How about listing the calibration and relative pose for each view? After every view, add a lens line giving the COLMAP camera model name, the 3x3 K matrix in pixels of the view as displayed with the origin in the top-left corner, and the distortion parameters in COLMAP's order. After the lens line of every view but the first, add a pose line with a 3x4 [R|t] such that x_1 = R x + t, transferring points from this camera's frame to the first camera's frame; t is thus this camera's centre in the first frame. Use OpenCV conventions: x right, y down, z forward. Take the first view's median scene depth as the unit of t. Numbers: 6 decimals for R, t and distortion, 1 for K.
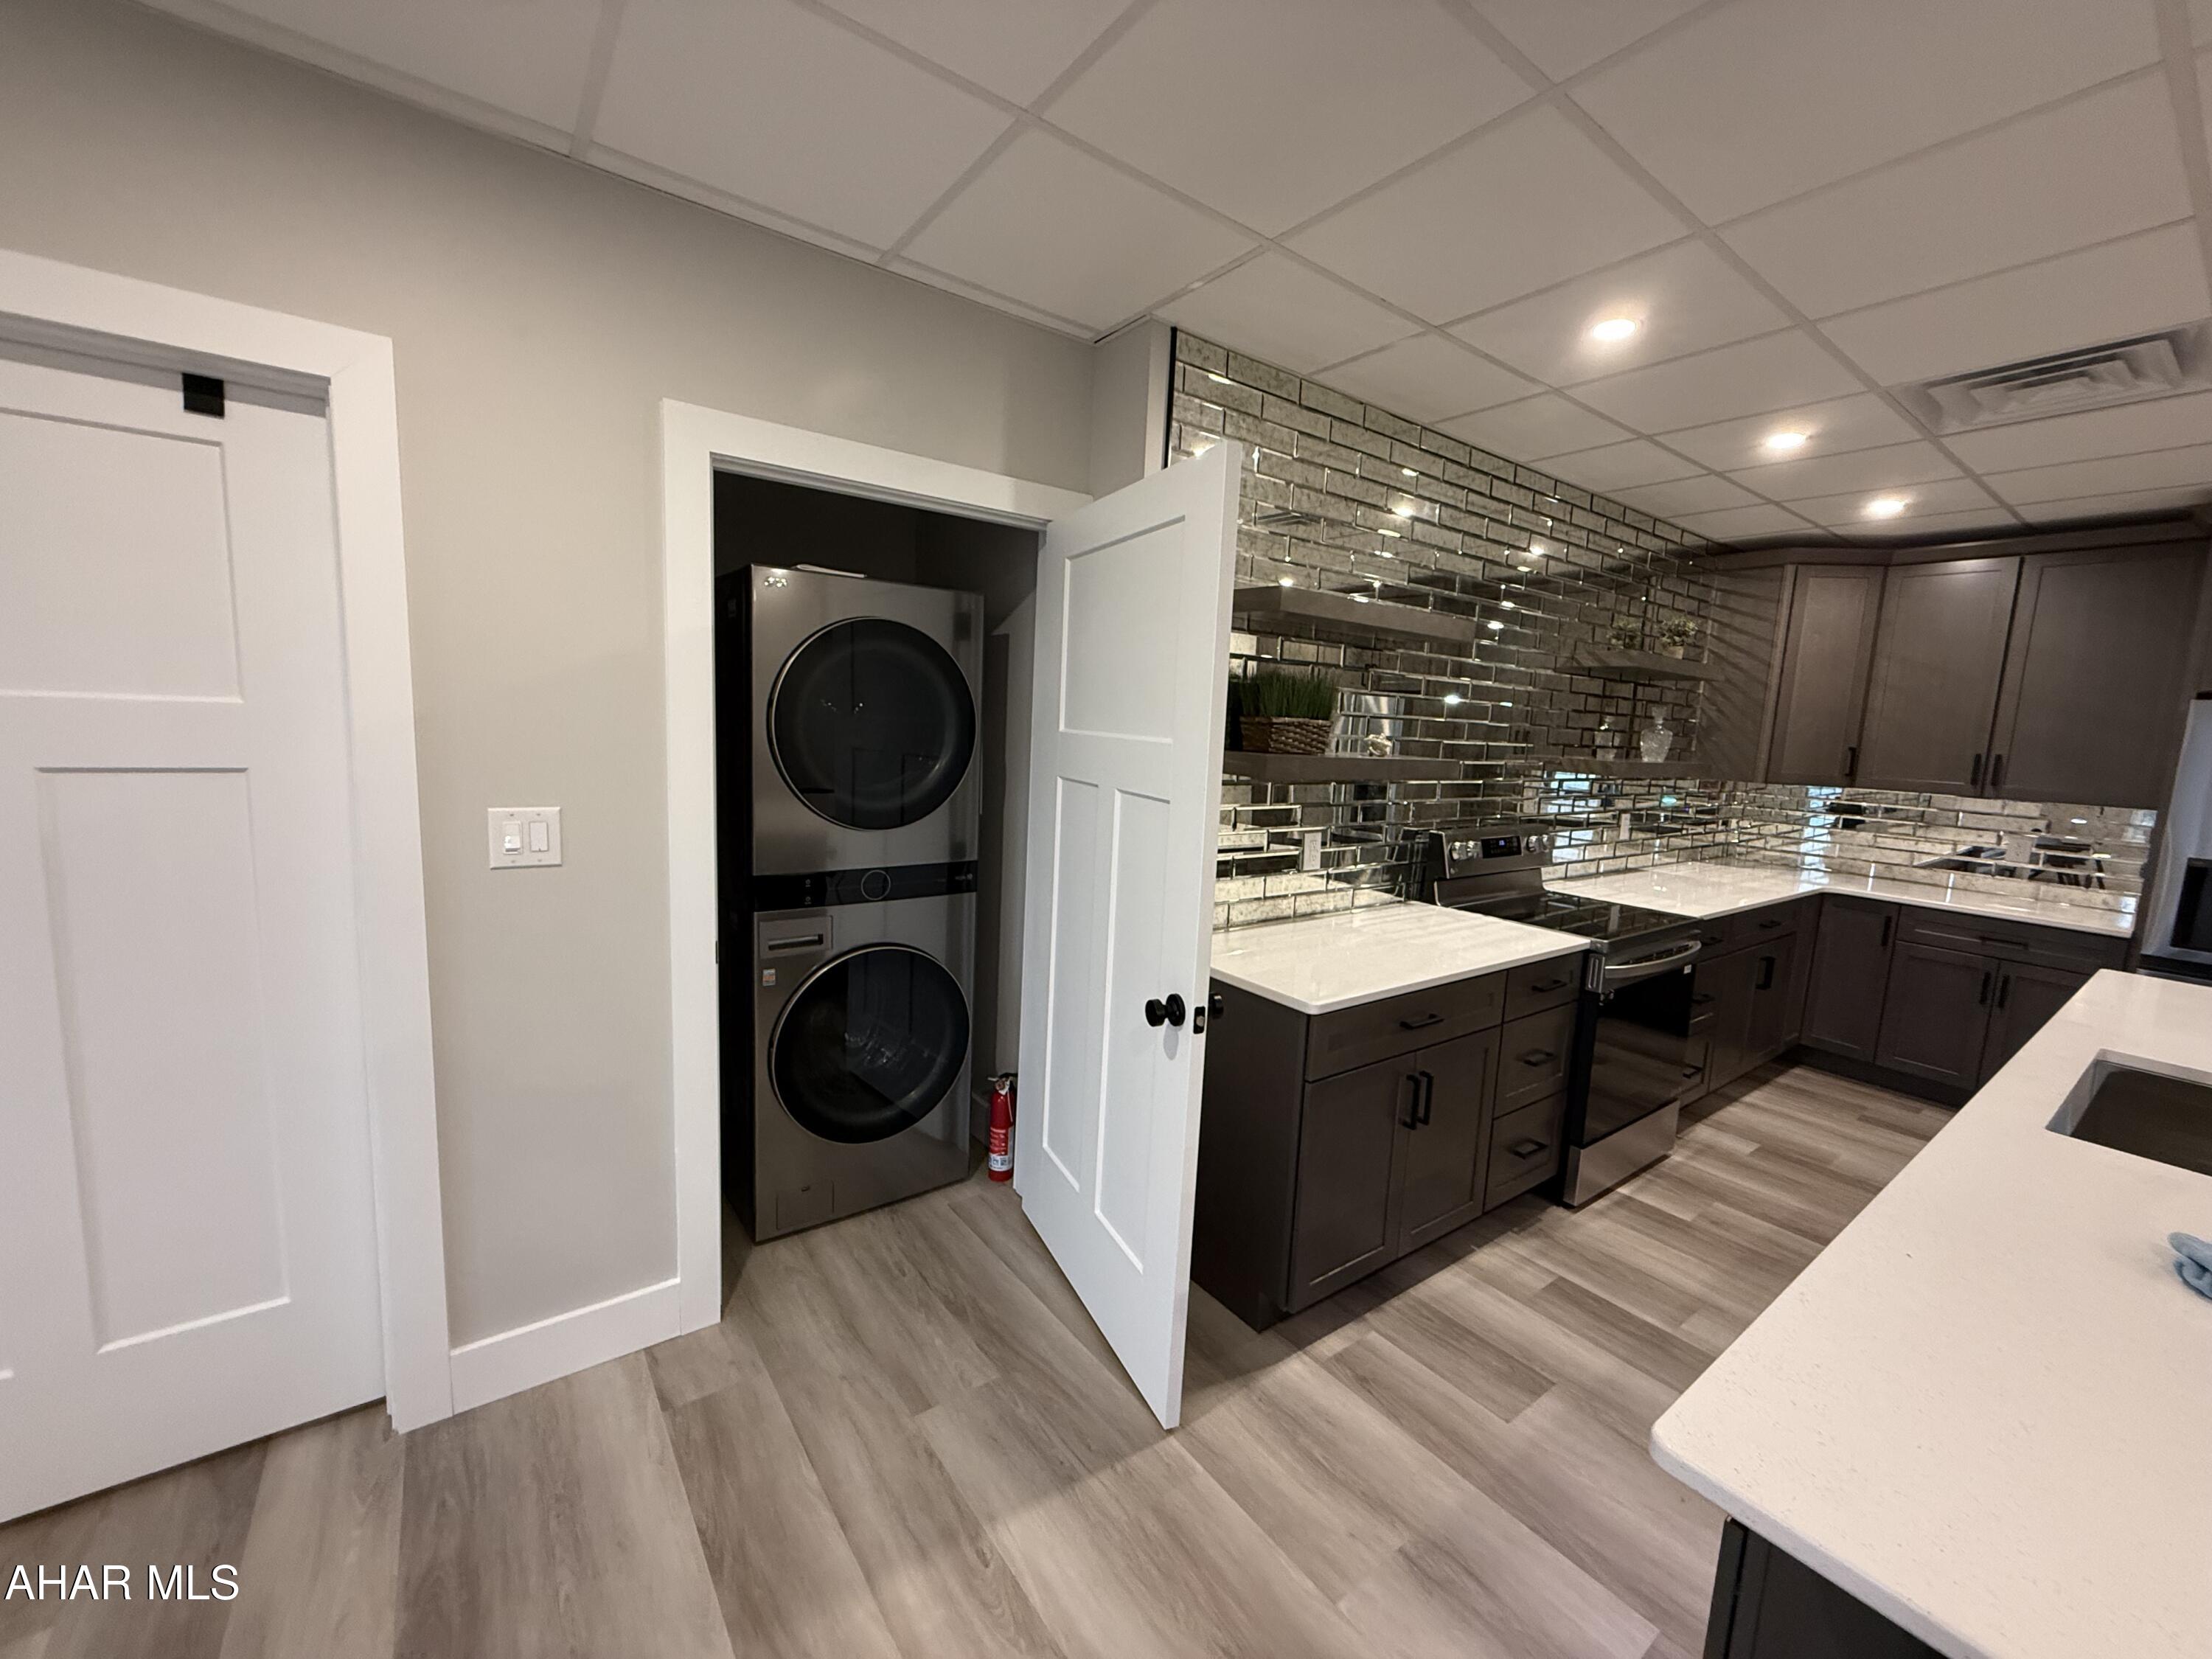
lens RADIAL K [[877.0, 0, 1104.2], [0, 877.0, 828.9], [0, 0, 1]] dist [0.001520, -0.000785]
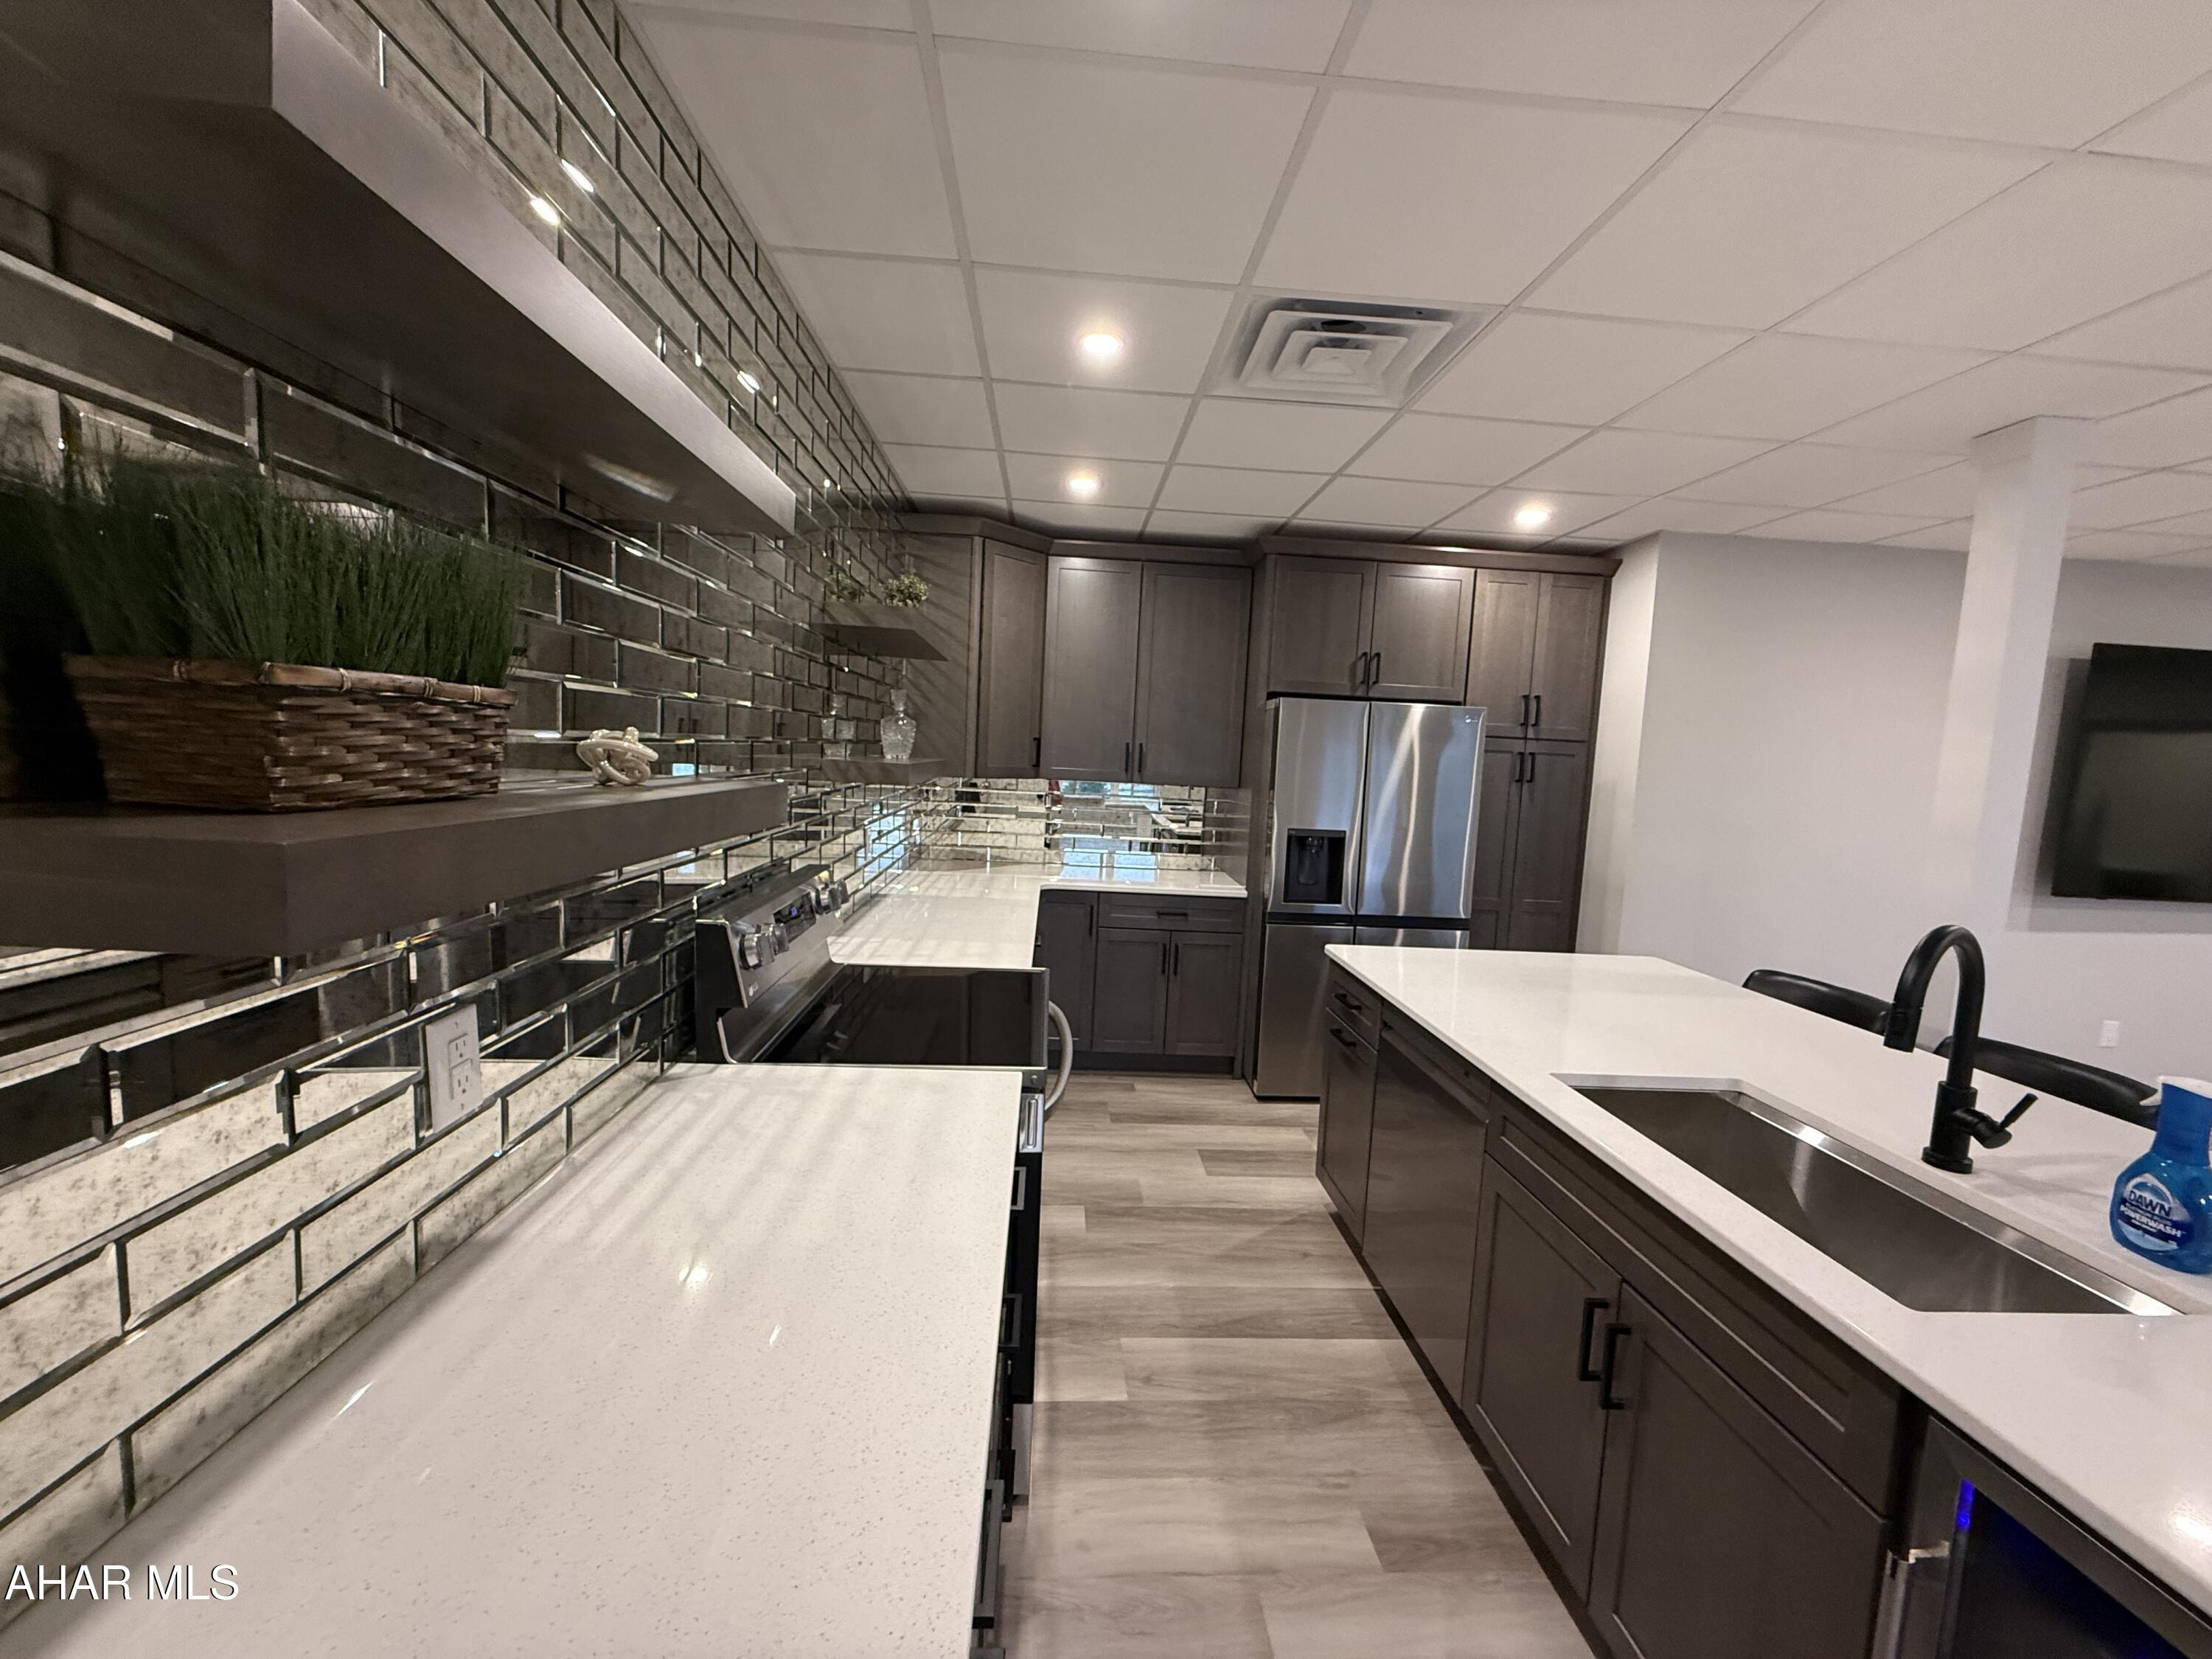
lens RADIAL K [[877.0, 0, 1104.0], [0, 877.0, 829.3], [0, 0, 1]] dist [0.001520, -0.000785]
pose [[0.543608, -0.098976, 0.833483, 0.076886], [0.083562, 0.994471, 0.063593, -0.054173], [-0.835169, 0.035078, 0.548873, 0.466705]]
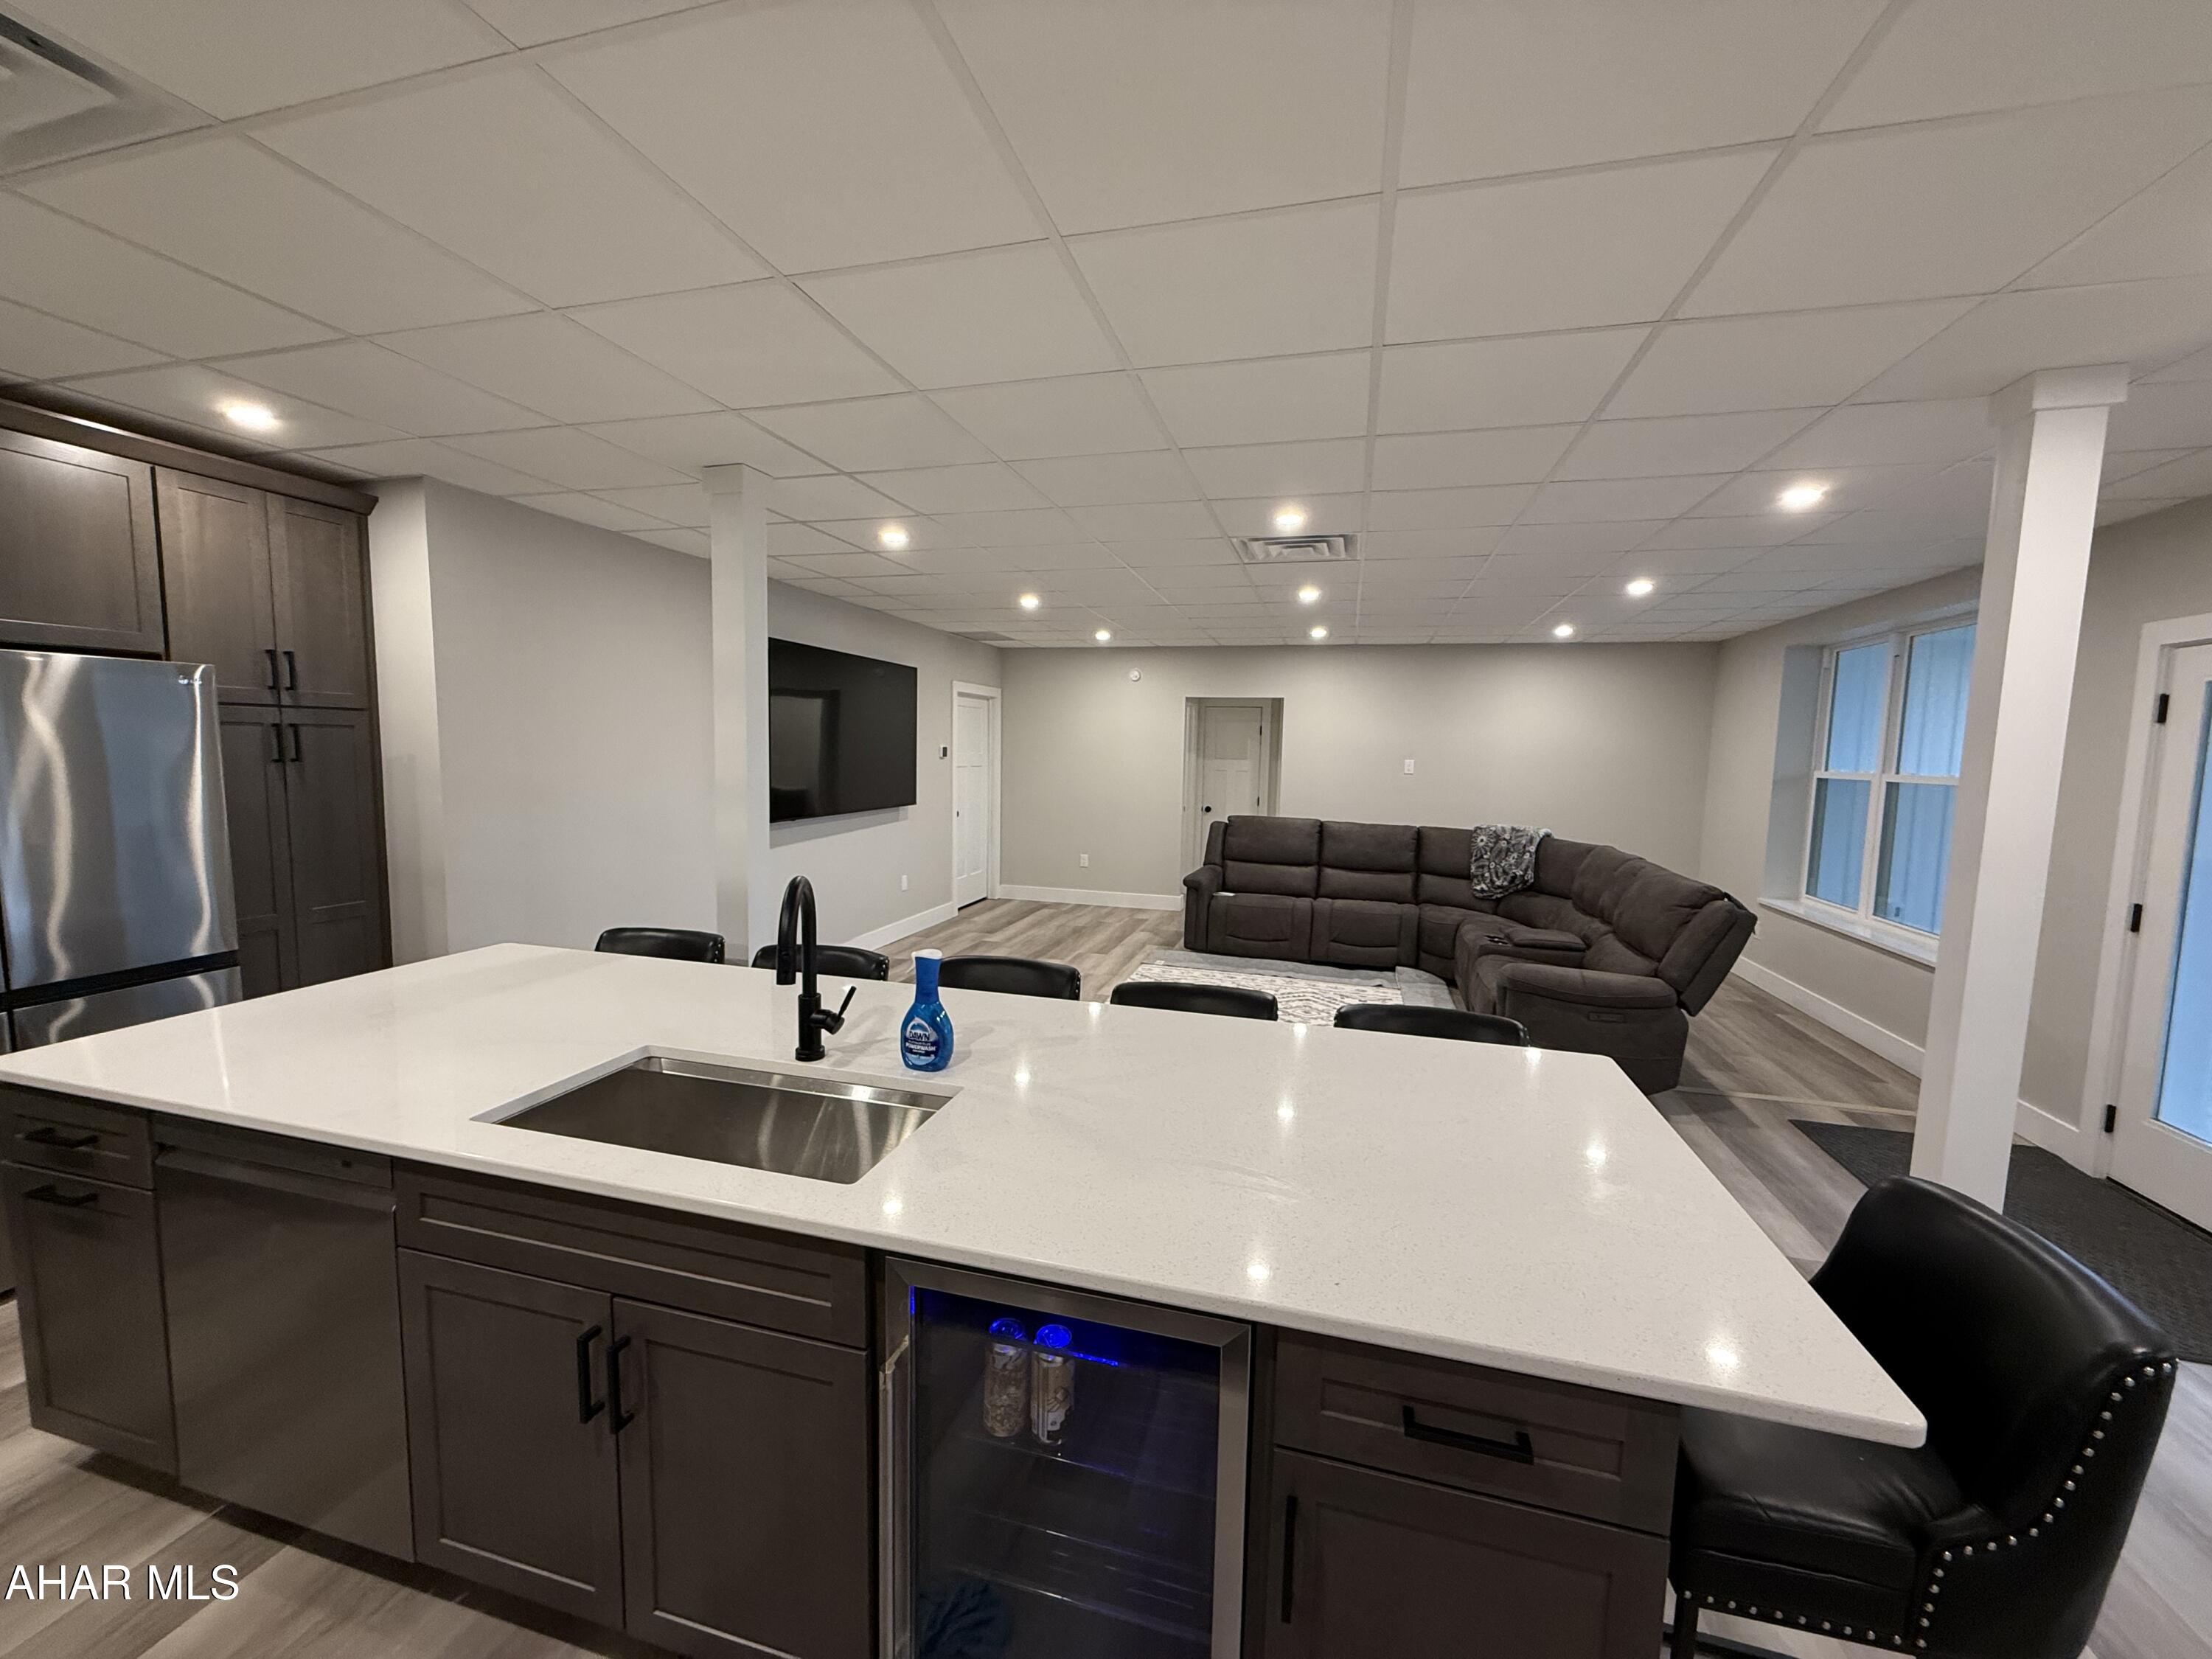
lens RADIAL K [[877.0, 0, 1107.2], [0, 877.0, 829.9], [0, 0, 1]] dist [0.001520, -0.000785]
pose [[-0.615780, -0.136854, 0.775942, 0.109618], [0.048150, 0.976424, 0.210425, -0.076641], [-0.786446, 0.166937, -0.594672, 0.518927]]
